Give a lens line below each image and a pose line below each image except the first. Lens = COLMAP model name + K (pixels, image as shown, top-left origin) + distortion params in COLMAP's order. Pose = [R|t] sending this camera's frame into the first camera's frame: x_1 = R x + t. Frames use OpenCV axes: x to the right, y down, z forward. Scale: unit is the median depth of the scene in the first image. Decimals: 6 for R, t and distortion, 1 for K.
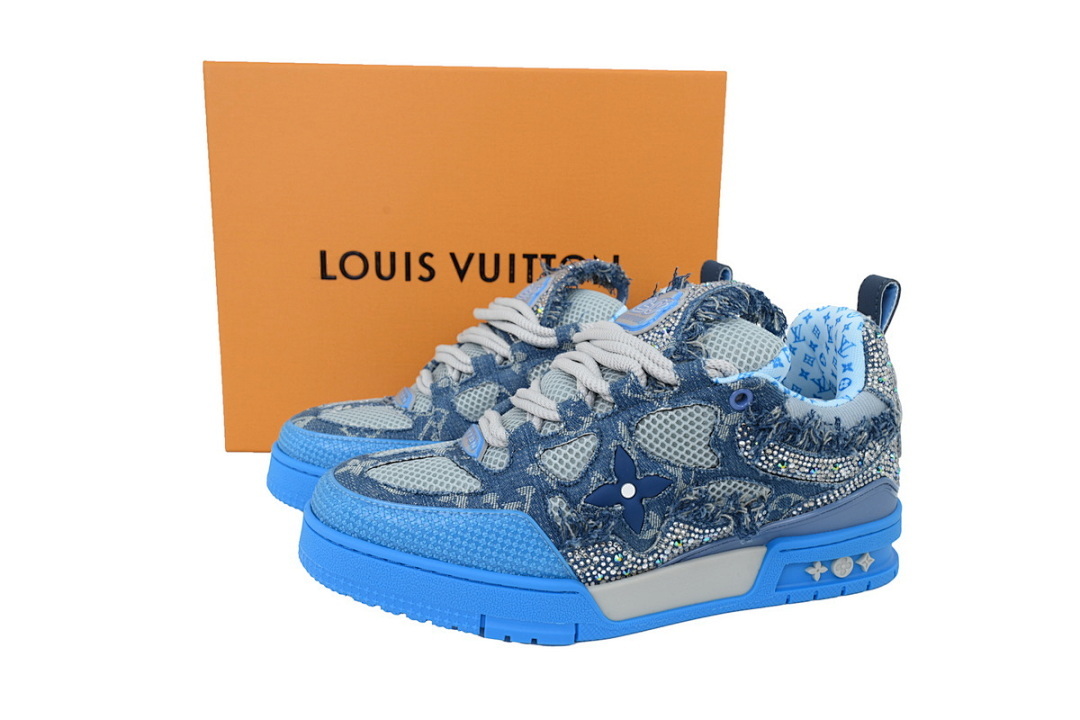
lens RADIAL K [[767.8, 0, 543.8], [0, 767.8, 356.9], [0, 0, 1]] dist [0.059090, -0.004094]
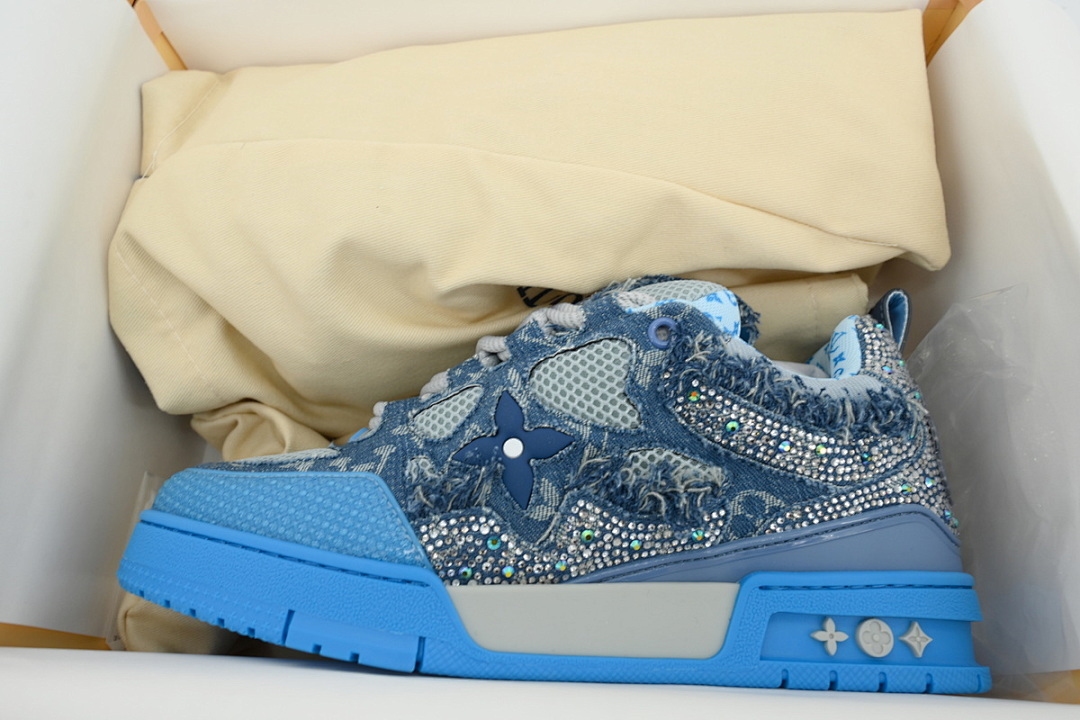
lens RADIAL K [[730.8, 0, 541.5], [0, 730.8, 353.7], [0, 0, 1]] dist [0.022745, 0.010460]
pose [[0.979526, -0.033439, -0.198520, 0.276658], [-0.067952, 0.873318, -0.482389, 0.427960], [0.189502, 0.486002, 0.853165, 0.356484]]
